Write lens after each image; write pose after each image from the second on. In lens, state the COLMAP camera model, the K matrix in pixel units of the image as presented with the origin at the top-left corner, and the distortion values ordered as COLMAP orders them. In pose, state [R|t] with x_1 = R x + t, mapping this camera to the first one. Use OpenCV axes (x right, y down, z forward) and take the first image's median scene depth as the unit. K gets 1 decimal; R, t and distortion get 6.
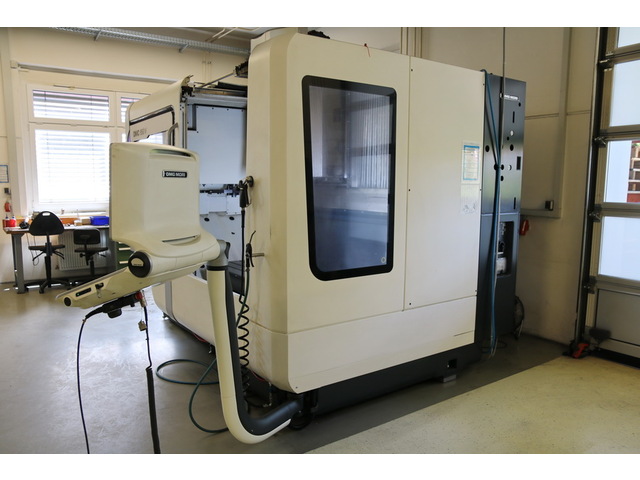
lens RADIAL K [[505.2, 0, 318.2], [0, 505.2, 243.8], [0, 0, 1]] dist [-0.109500, 0.089916]
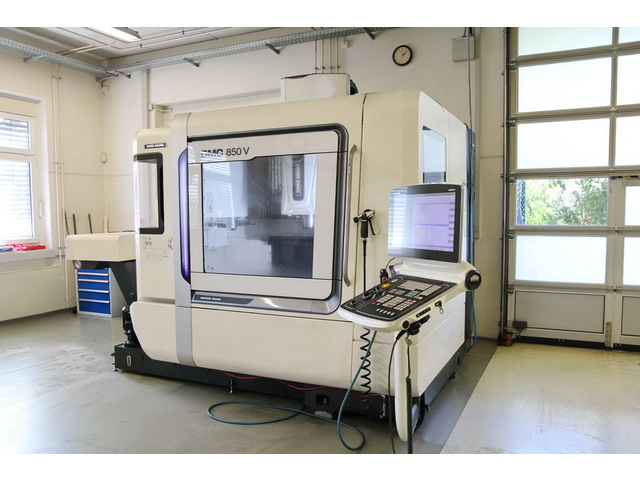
lens RADIAL K [[532.5, 0, 319.4], [0, 532.5, 244.6], [0, 0, 1]] dist [-0.093254, 0.073230]
pose [[0.870651, -0.042190, 0.490088, -0.600970], [0.072089, 0.996502, -0.042281, -0.010792], [-0.486590, 0.072142, 0.870647, 0.023784]]
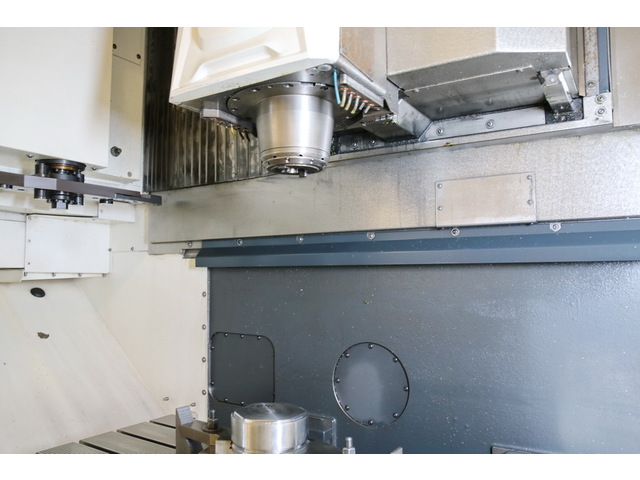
lens RADIAL K [[505.2, 0, 317.0], [0, 505.2, 247.5], [0, 0, 1]] dist [-0.109500, 0.089916]
pose [[0.925452, 0.018948, 0.378391, -0.155178], [0.050220, 0.983800, -0.172090, -0.016349], [-0.375522, 0.178264, 0.909508, 0.784461]]
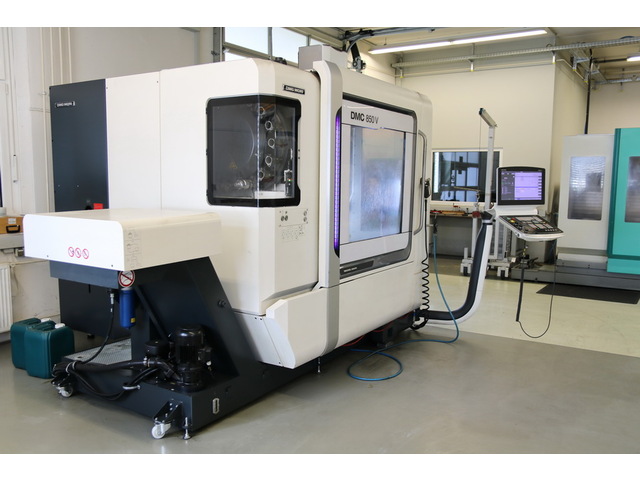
lens RADIAL K [[568.4, 0, 324.9], [0, 568.4, 246.1], [0, 0, 1]] dist [-0.068176, 0.039080]
pose [[-0.386636, -0.119142, 0.914504, -1.220902], [0.102168, 0.979983, 0.170868, -0.191564], [-0.916555, 0.159497, -0.366725, 1.450998]]
